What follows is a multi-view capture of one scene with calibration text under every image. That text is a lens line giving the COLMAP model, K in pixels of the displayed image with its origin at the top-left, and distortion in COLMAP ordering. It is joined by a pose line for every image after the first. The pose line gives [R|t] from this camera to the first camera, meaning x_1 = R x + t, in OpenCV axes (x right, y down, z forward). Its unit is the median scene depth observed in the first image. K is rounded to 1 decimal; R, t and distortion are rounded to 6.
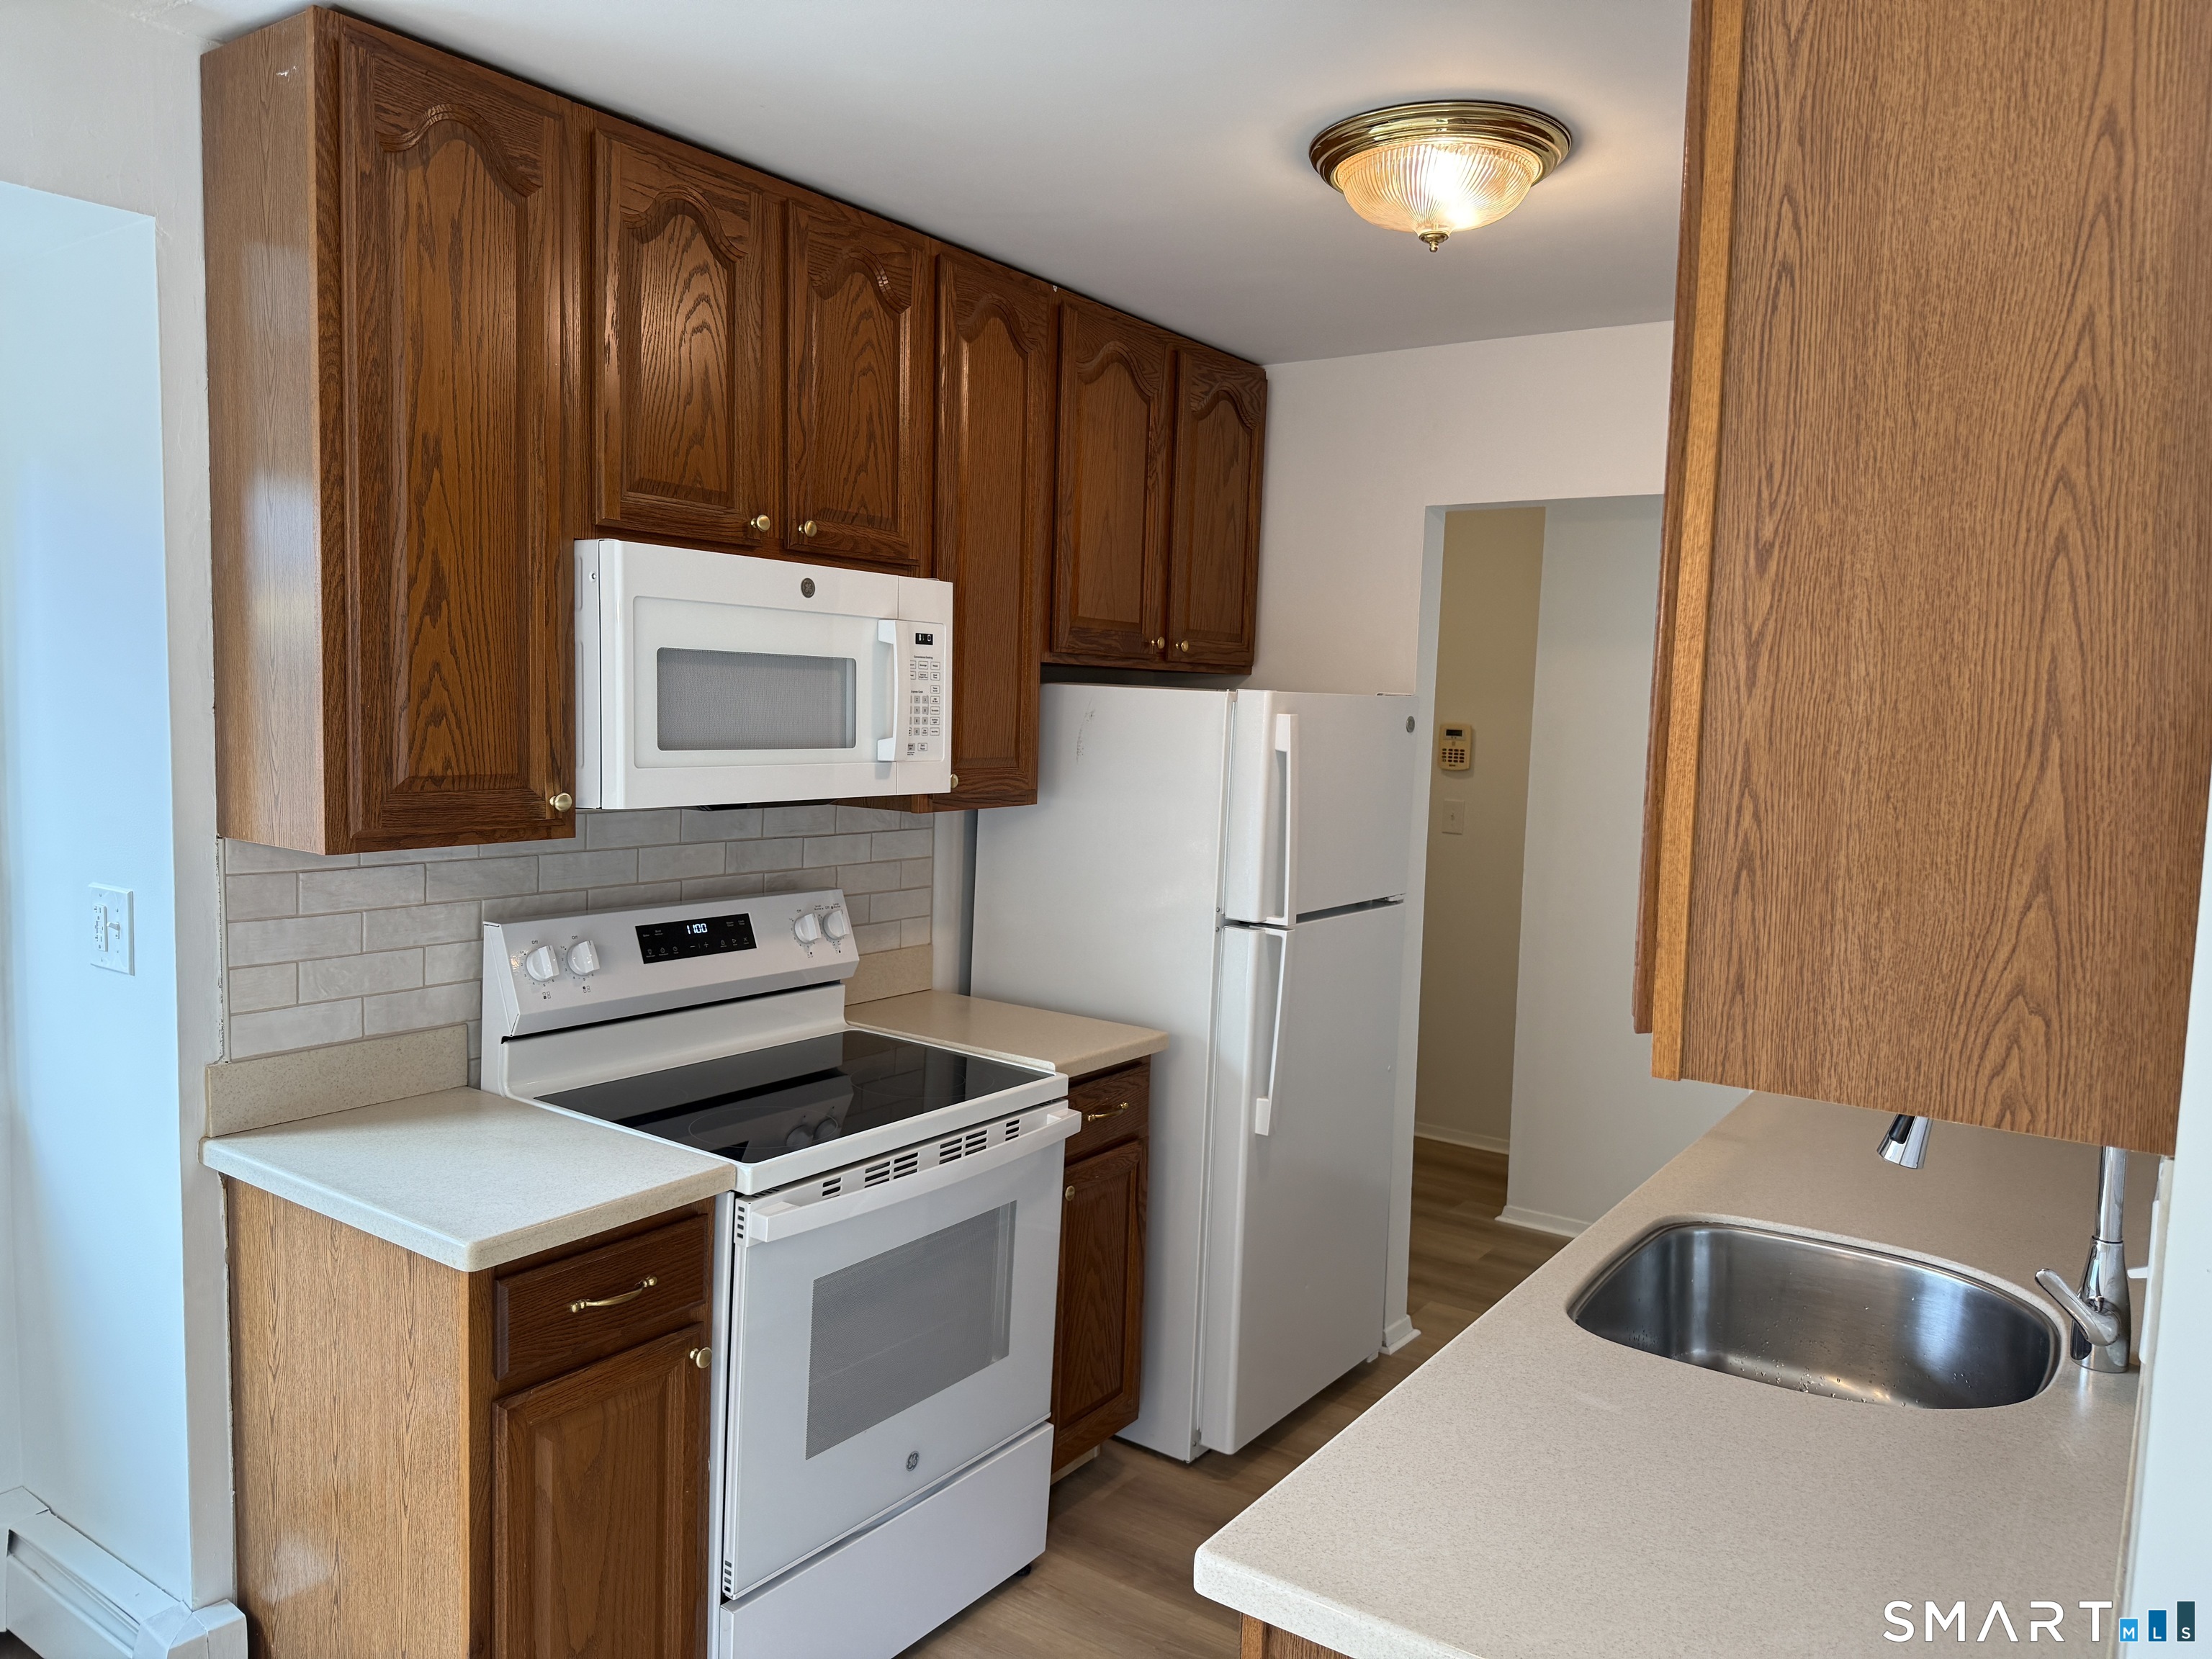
lens RADIAL K [[1554.2, 0, 1085.6], [0, 1554.2, 825.2], [0, 0, 1]] dist [0.048052, -0.055778]
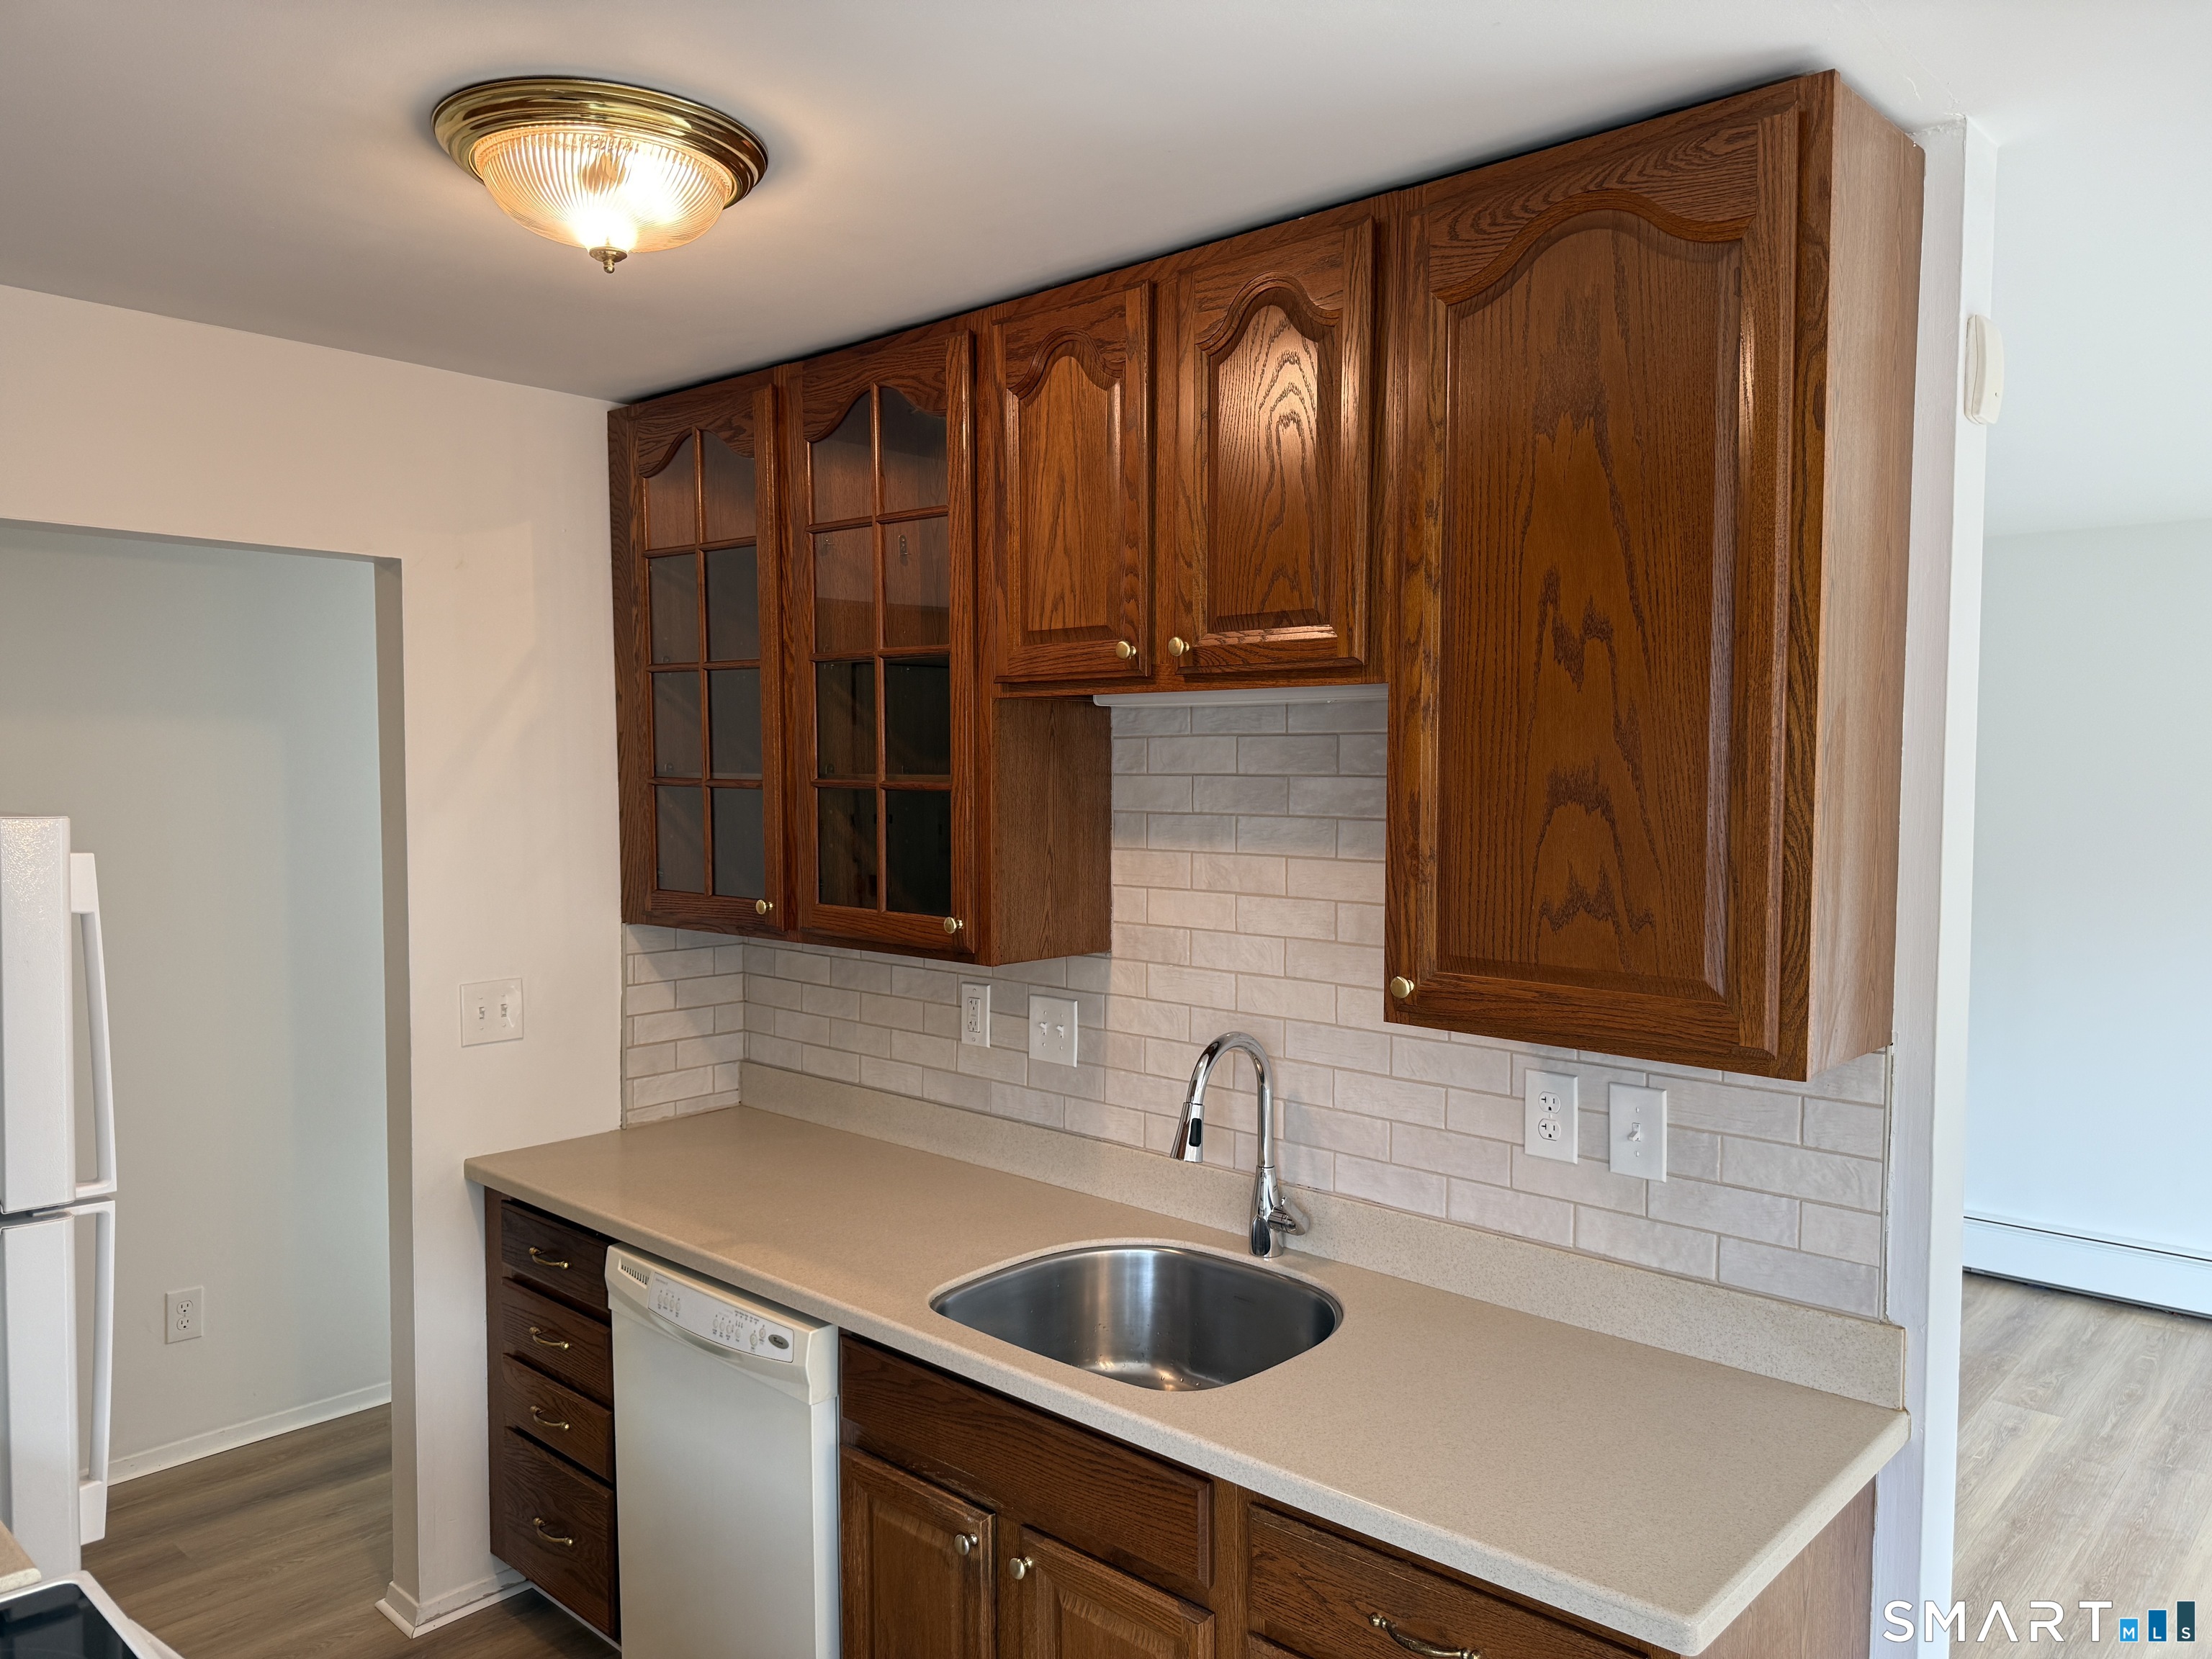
lens RADIAL K [[1554.2, 0, 1108.4], [0, 1554.2, 815.8], [0, 0, 1]] dist [0.048052, -0.055778]
pose [[0.135454, -0.066338, 0.988560, -0.555024], [0.085456, 0.994820, 0.055048, -0.111693], [-0.987091, 0.077022, 0.140422, 0.648847]]
